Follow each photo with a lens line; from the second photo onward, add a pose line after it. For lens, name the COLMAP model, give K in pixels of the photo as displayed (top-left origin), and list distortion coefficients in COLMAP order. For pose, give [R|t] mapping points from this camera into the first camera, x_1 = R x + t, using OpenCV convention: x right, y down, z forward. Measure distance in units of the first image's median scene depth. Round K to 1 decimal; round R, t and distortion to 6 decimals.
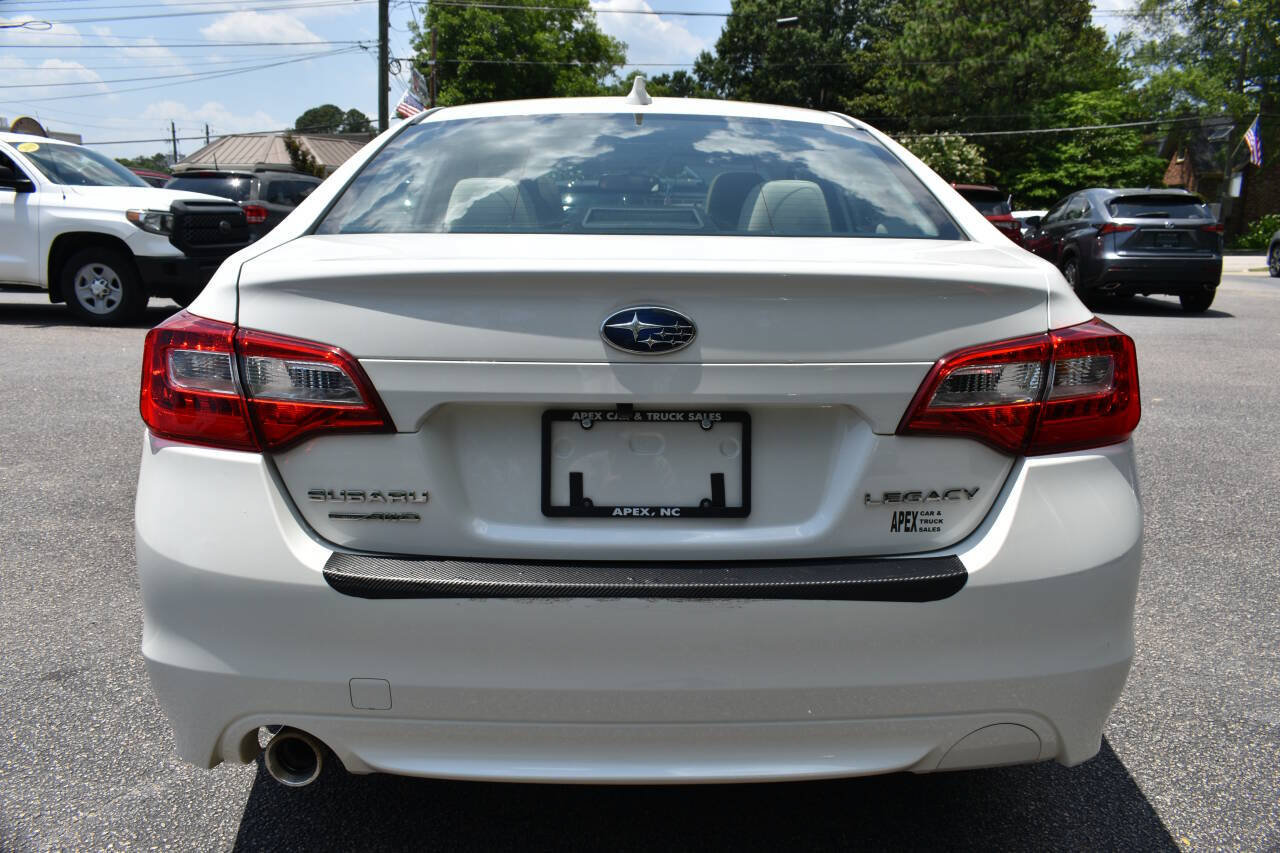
lens RADIAL K [[970.1, 0, 643.7], [0, 970.1, 425.1], [0, 0, 1]] dist [-0.028458, 0.015909]
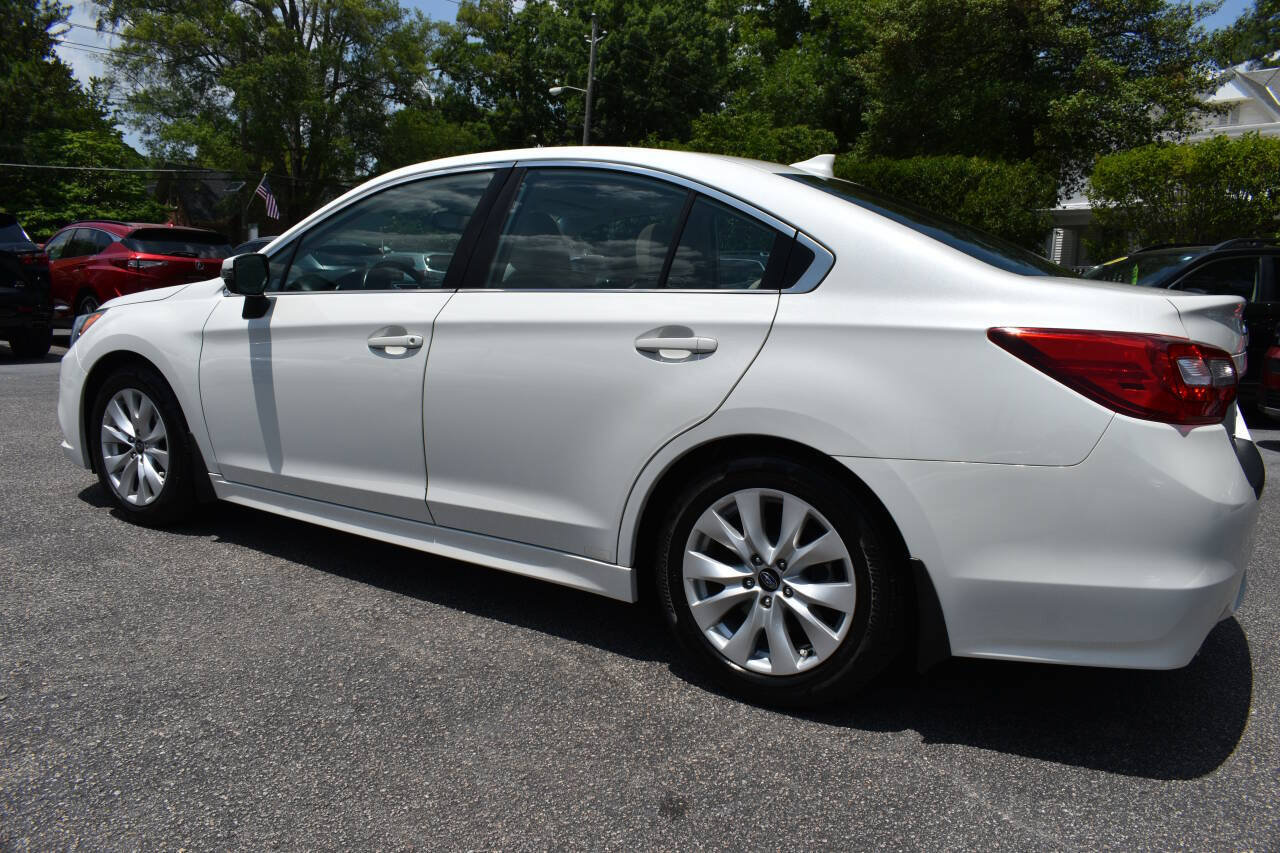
lens RADIAL K [[970.1, 0, 645.4], [0, 970.1, 427.8], [0, 0, 1]] dist [-0.028458, 0.015909]
pose [[0.546344, -0.109118, 0.830422, -0.064086], [0.143759, 0.988980, 0.035372, -0.004365], [-0.825131, 0.100055, 0.556010, 0.027409]]
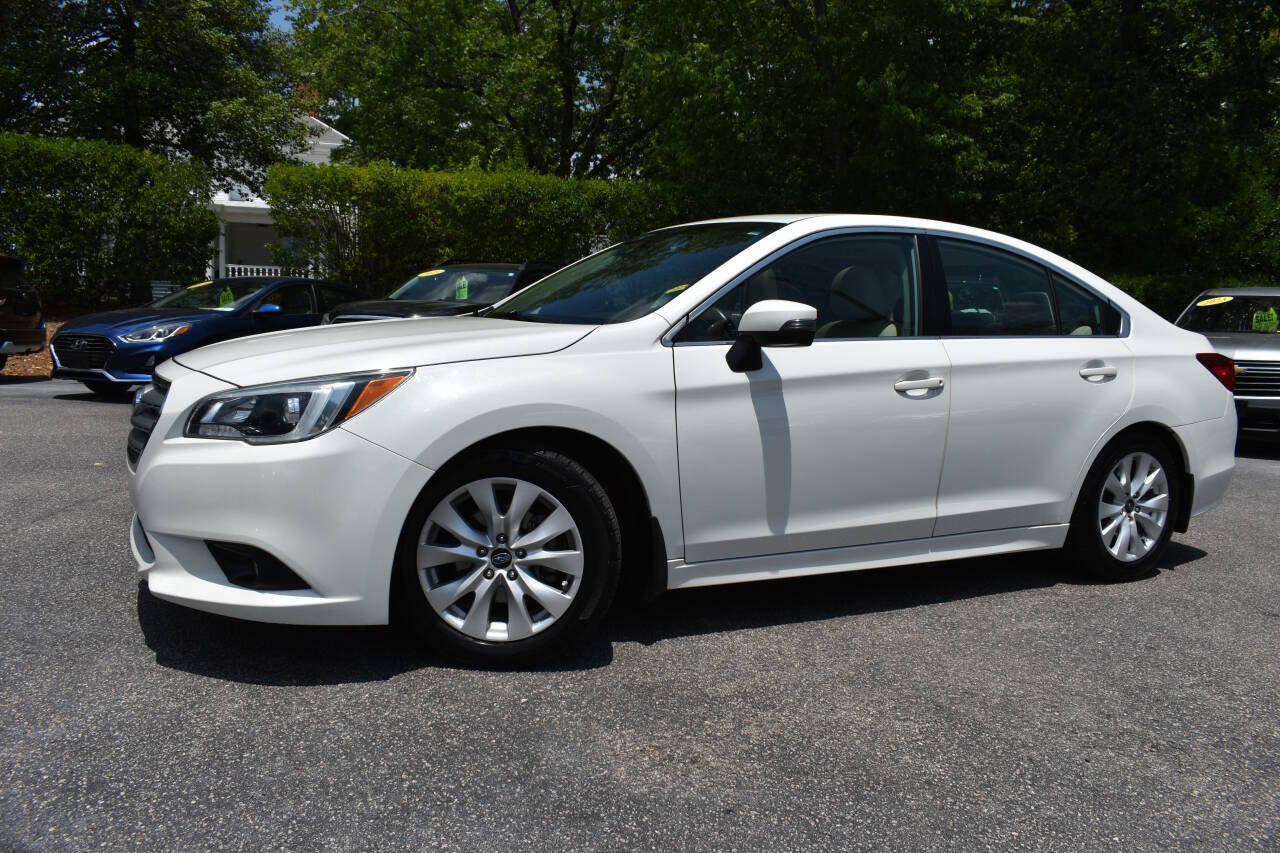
lens RADIAL K [[970.1, 0, 641.6], [0, 970.1, 423.3], [0, 0, 1]] dist [-0.028458, 0.015909]
pose [[-0.467074, -0.120215, 0.876008, -0.073469], [0.142763, 0.967464, 0.208885, -0.025239], [-0.872617, 0.222626, -0.434715, 0.125767]]
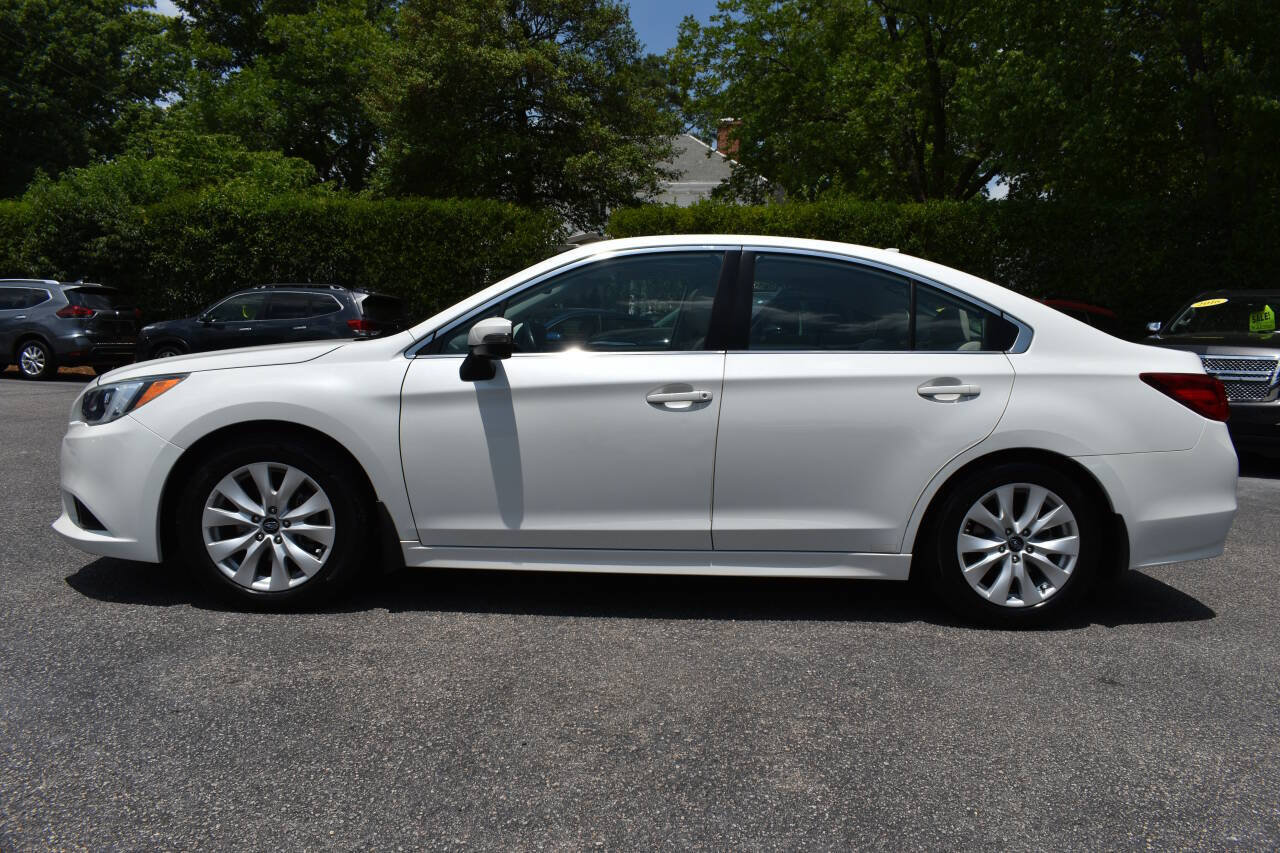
lens RADIAL K [[970.1, 0, 643.8], [0, 970.1, 422.1], [0, 0, 1]] dist [-0.028458, 0.015909]
pose [[-0.031754, -0.100786, 0.994401, -0.093279], [0.177849, 0.978456, 0.104850, -0.016452], [-0.983545, 0.180183, -0.013146, 0.079727]]
